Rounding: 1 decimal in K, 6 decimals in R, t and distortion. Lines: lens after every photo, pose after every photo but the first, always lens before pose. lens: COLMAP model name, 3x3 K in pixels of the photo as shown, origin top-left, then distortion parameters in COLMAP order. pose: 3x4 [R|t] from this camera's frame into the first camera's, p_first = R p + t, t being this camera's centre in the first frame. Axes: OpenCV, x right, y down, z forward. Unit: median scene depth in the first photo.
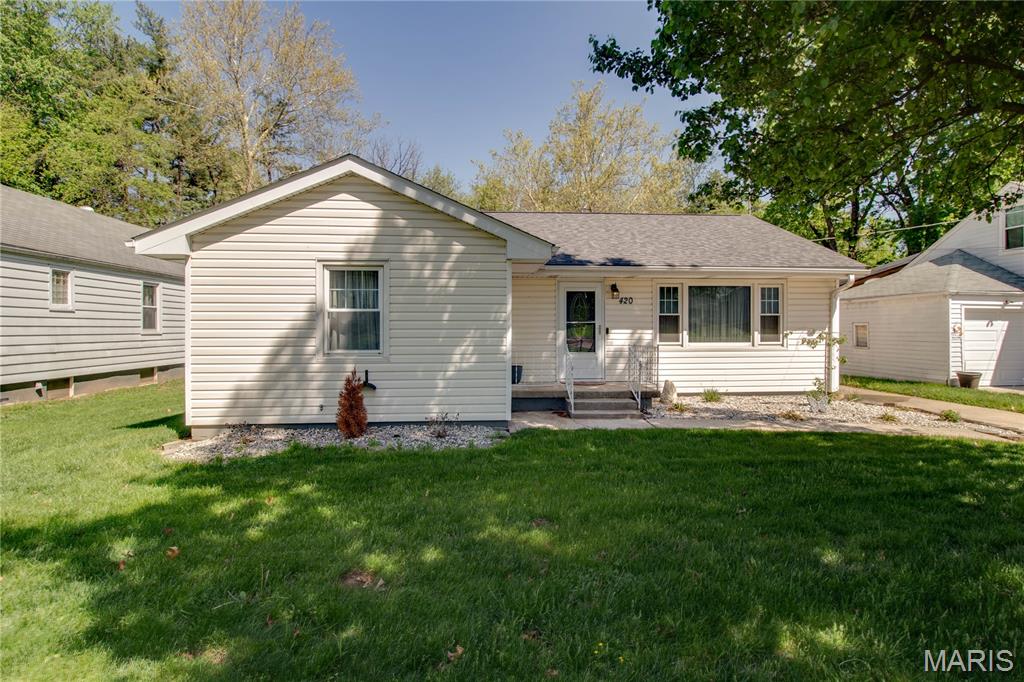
lens RADIAL K [[598.9, 0, 527.4], [0, 598.9, 315.8], [0, 0, 1]] dist [-0.004400, -0.005204]
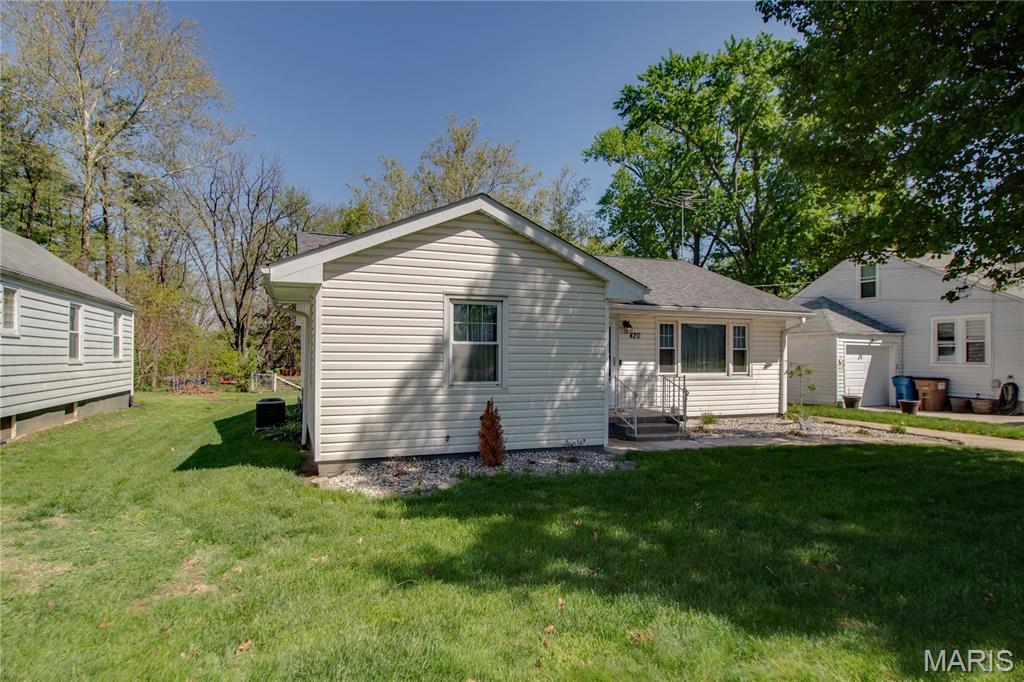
lens RADIAL K [[593.1, 0, 512.3], [0, 593.1, 344.2], [0, 0, 1]] dist [0.000320, -0.003988]
pose [[0.959815, 0.011517, 0.280397, -0.487022], [-0.011552, 0.999932, -0.001529, -0.006422], [-0.280396, -0.001772, 0.959883, -0.001140]]
